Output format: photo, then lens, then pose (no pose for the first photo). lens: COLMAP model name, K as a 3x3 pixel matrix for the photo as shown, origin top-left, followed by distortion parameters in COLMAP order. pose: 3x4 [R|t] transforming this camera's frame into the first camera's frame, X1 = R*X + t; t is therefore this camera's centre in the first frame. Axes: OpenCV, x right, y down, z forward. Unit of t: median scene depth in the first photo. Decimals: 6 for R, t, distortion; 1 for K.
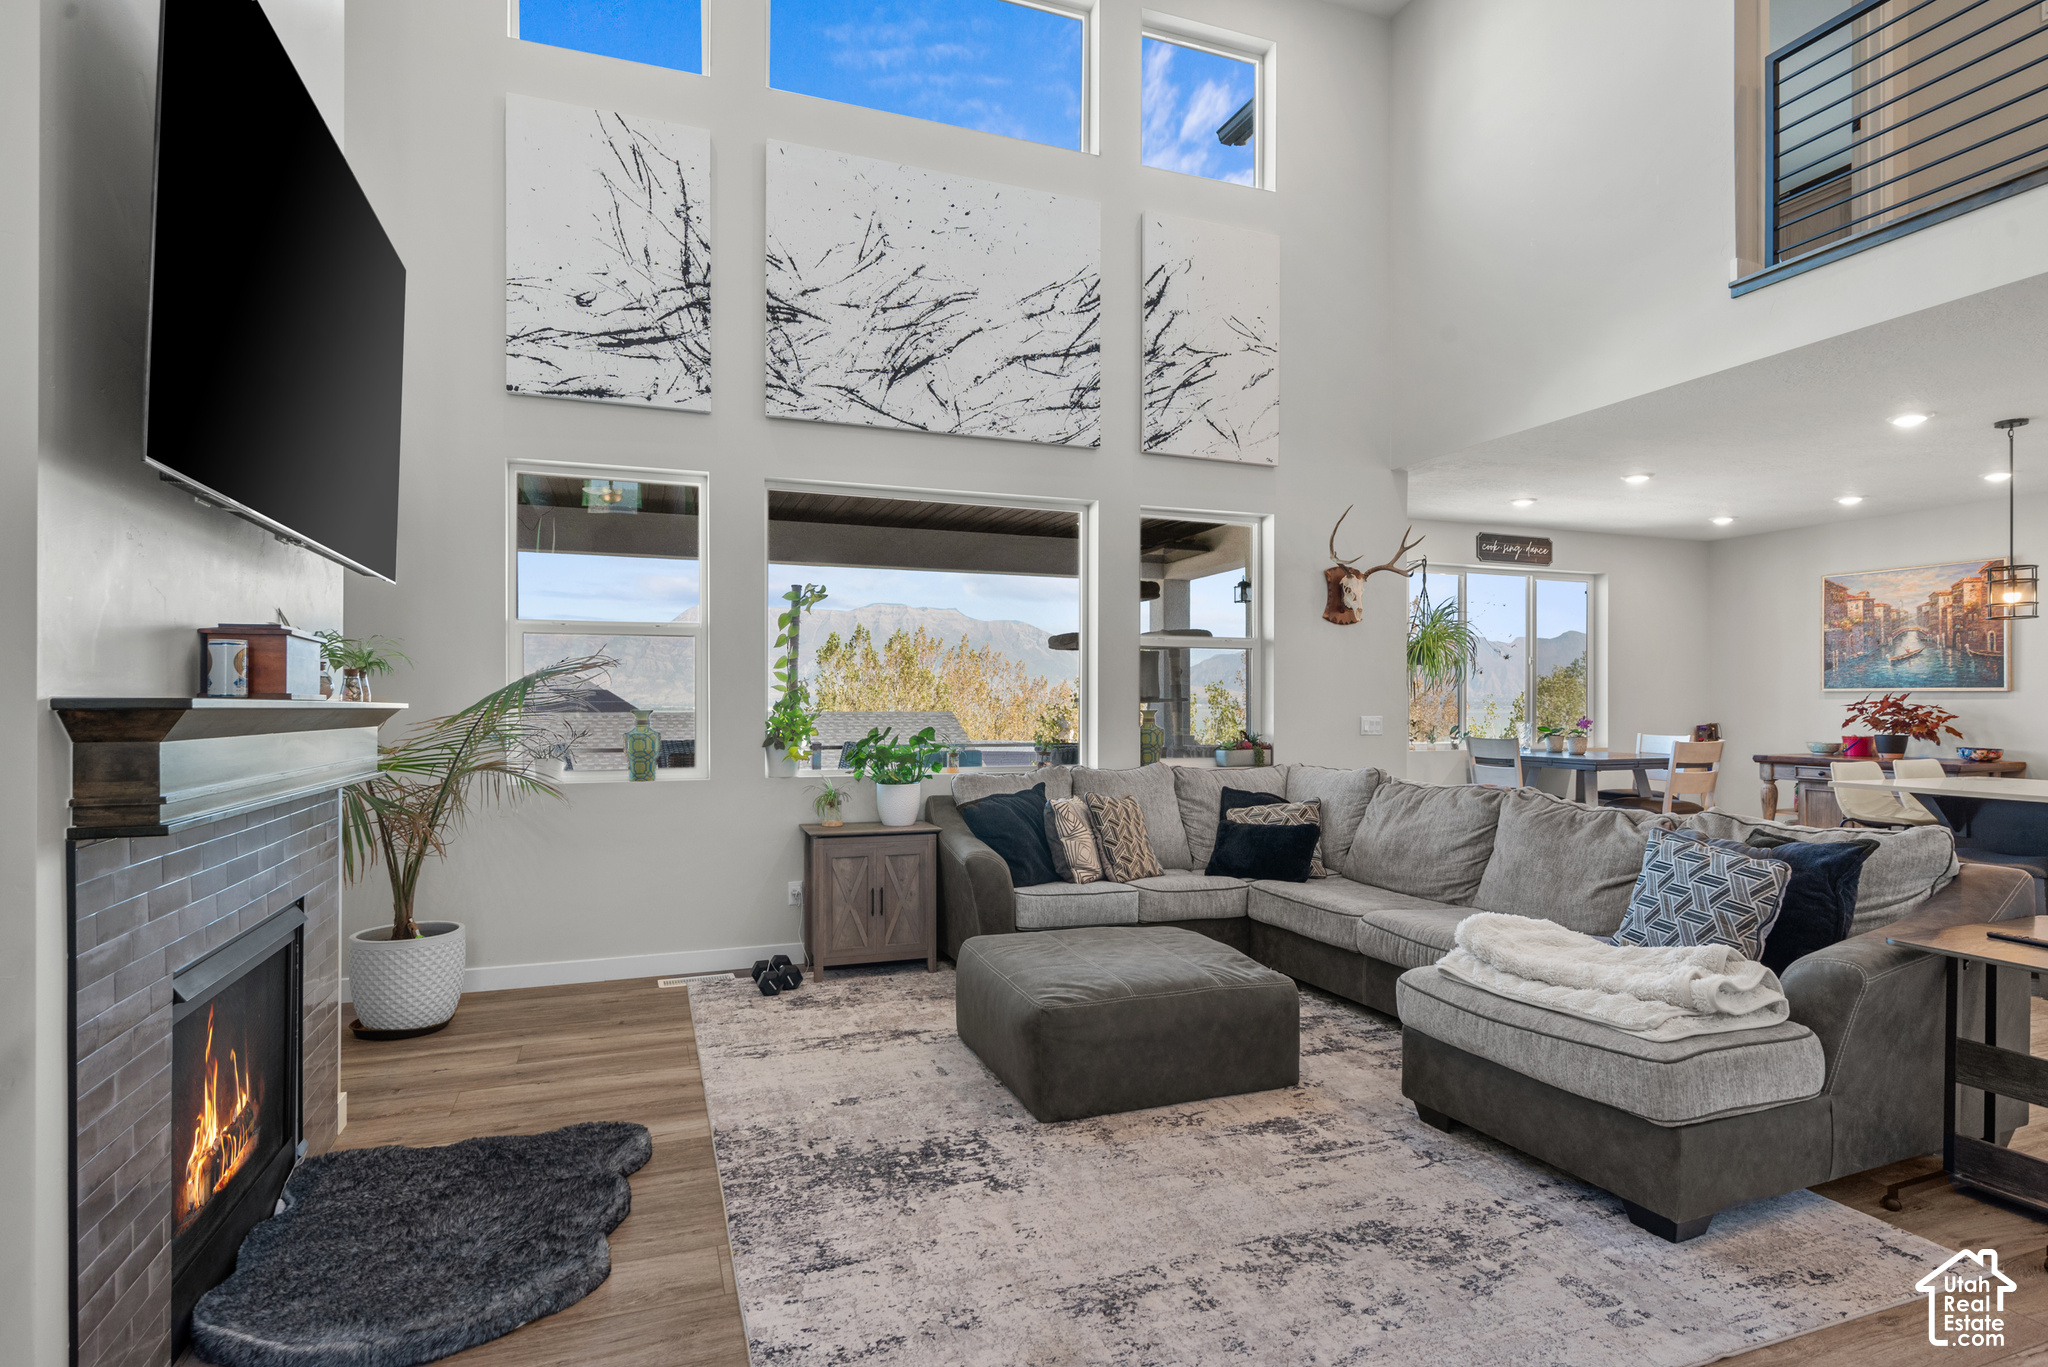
lens RADIAL K [[1043.6, 0, 1024.0], [0, 1043.6, 683.5], [0, 0, 1]] dist [-0.000076, -0.000042]
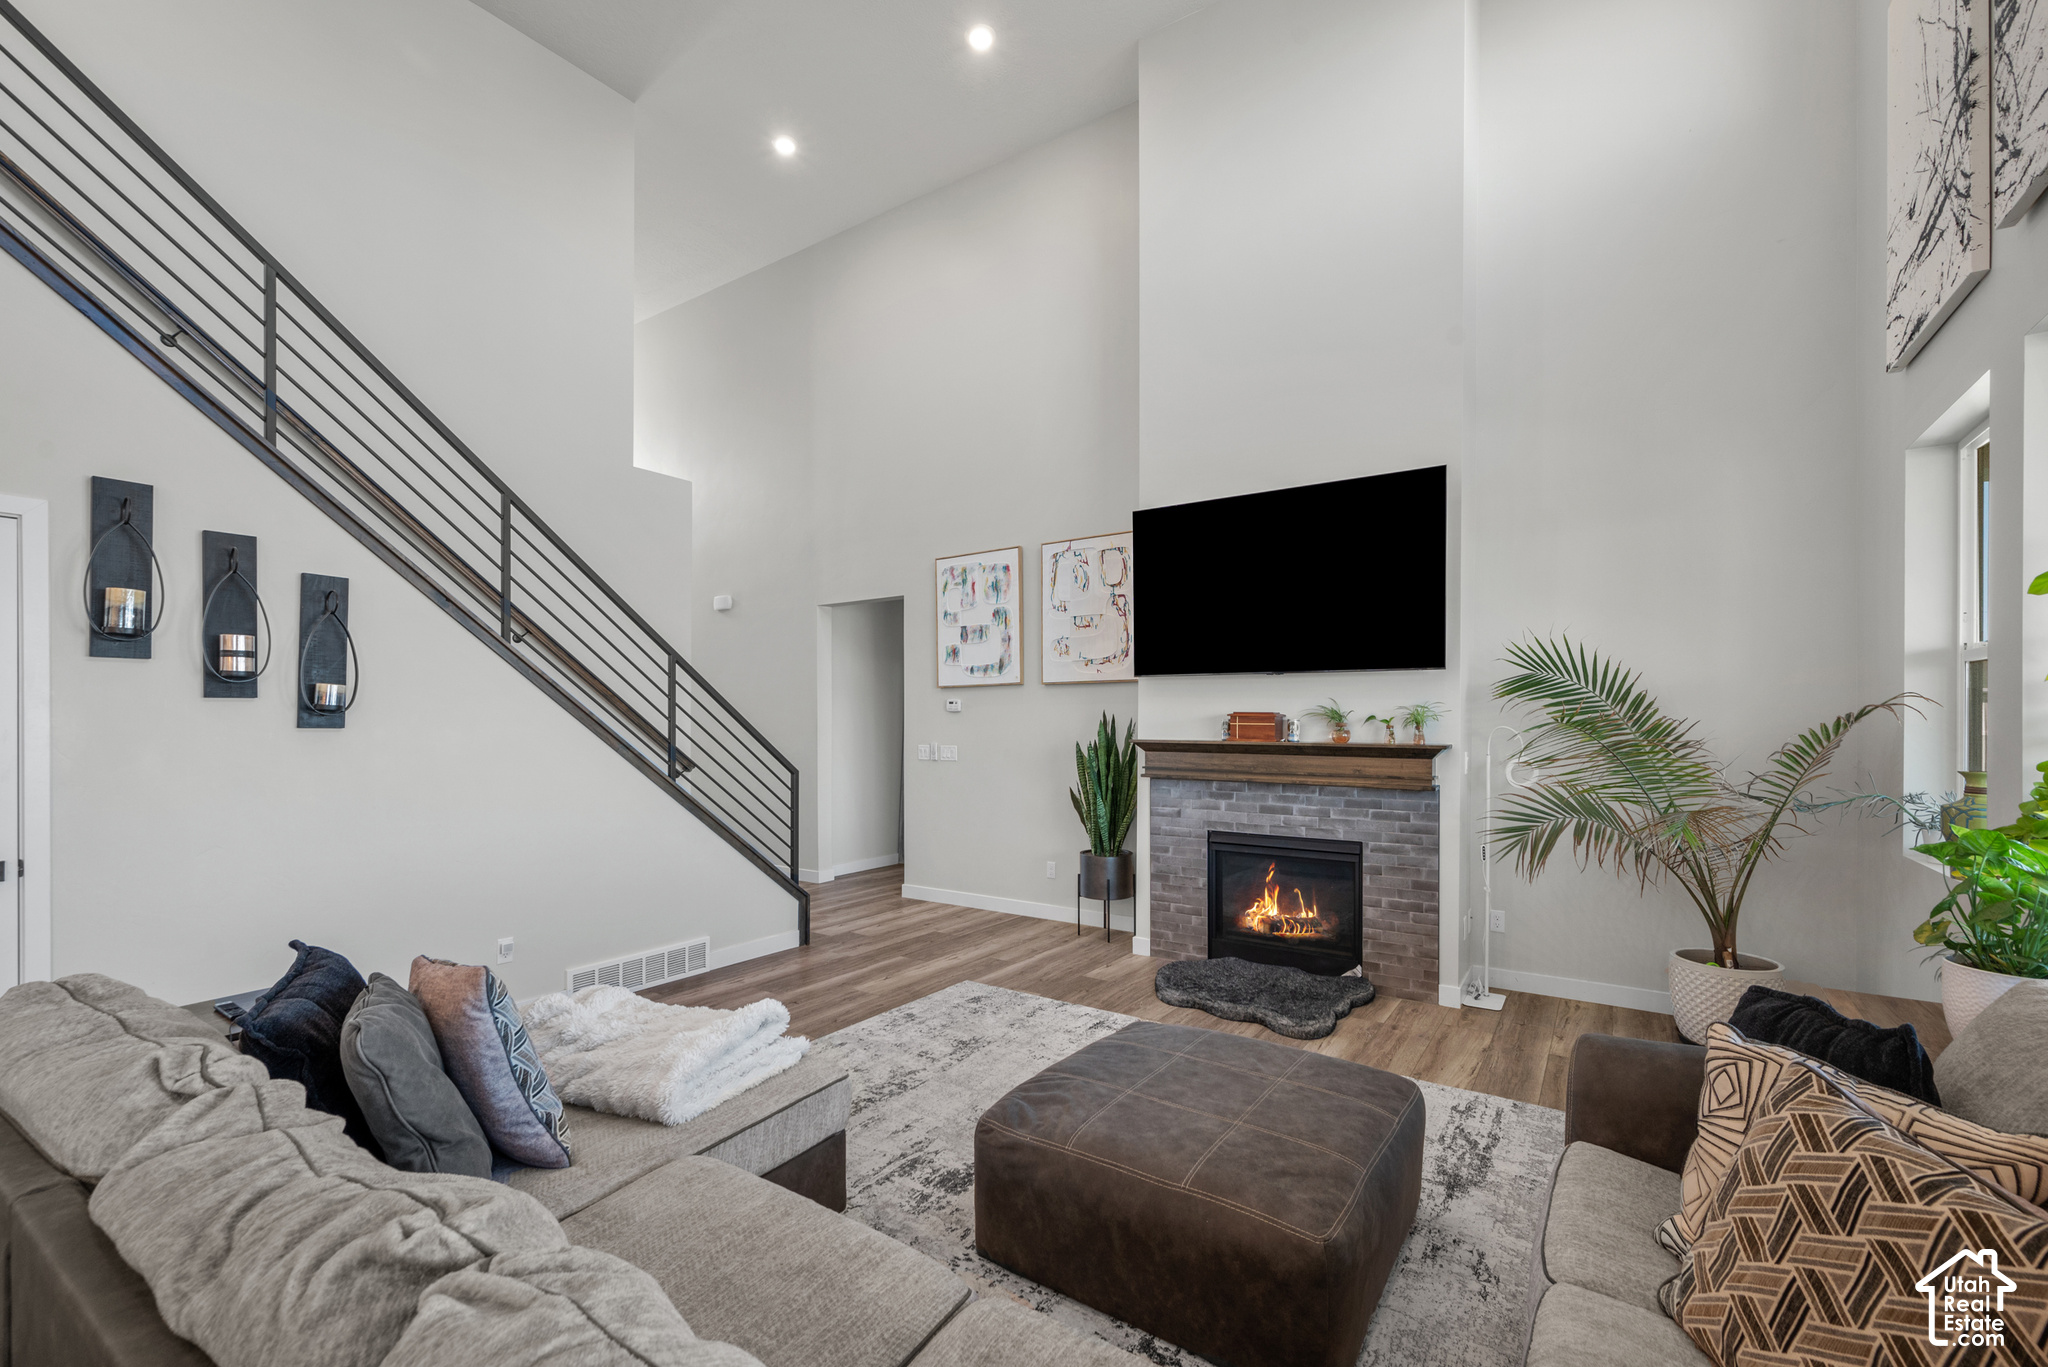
lens RADIAL K [[865.6, 0, 1023.2], [0, 865.6, 731.2], [0, 0, 1]] dist [-0.000104, -0.000007]
pose [[-0.818637, 0.004691, -0.574291, 0.742228], [0.008281, 0.999959, -0.003636, -0.007063], [0.574251, -0.007732, -0.818643, 1.905306]]
